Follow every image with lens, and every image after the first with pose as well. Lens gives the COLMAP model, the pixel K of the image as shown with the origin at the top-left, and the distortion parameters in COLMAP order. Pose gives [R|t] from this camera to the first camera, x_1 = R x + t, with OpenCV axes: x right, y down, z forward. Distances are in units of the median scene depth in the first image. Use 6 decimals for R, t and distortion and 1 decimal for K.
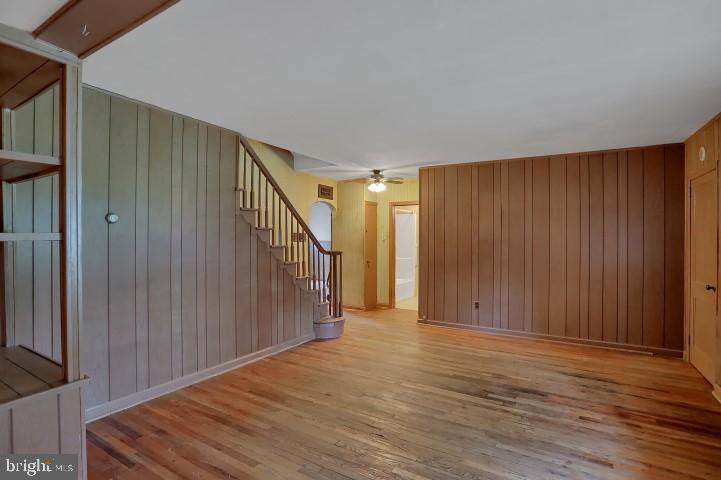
lens RADIAL K [[357.3, 0, 359.5], [0, 357.3, 244.2], [0, 0, 1]] dist [-0.072317, 0.030565]
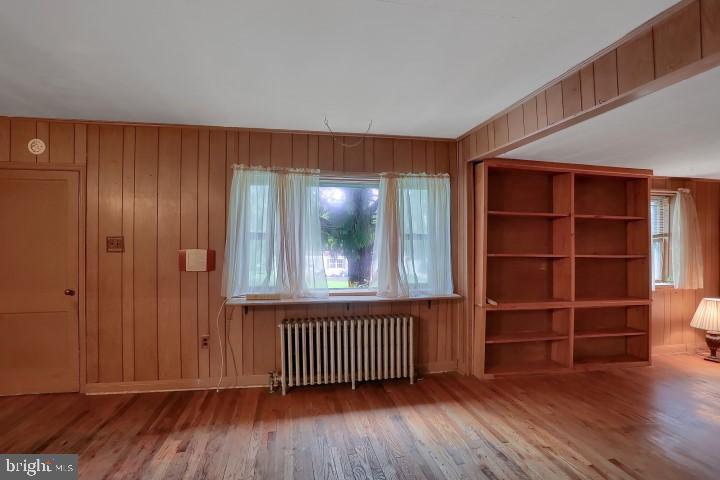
lens RADIAL K [[361.4, 0, 357.1], [0, 361.4, 239.5], [0, 0, 1]] dist [-0.078620, 0.039153]
pose [[-0.666494, -0.000871, 0.745509, -0.278963], [0.011479, 0.999869, 0.011430, -0.027014], [-0.745422, 0.016175, -0.666397, 1.163496]]
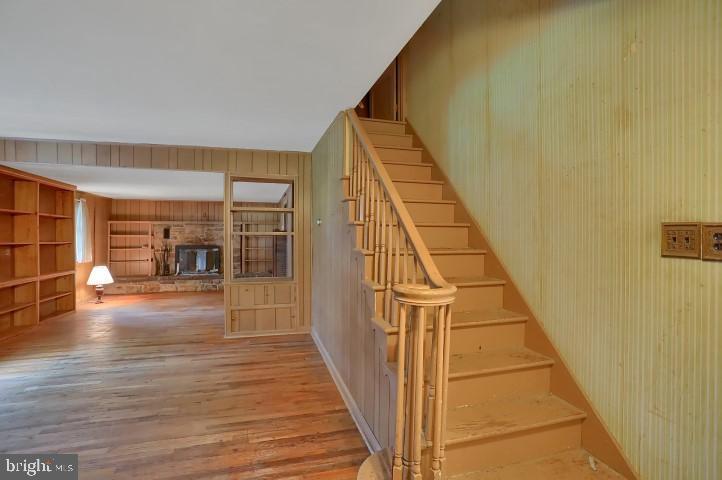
lens RADIAL K [[354.5, 0, 360.4], [0, 354.5, 232.4], [0, 0, 1]] dist [-0.072985, 0.029549]
pose [[-0.683368, -0.006882, -0.730041, 0.306772], [-0.019791, 0.999763, 0.009101, -0.043971], [0.729805, 0.020667, -0.683342, 2.080317]]
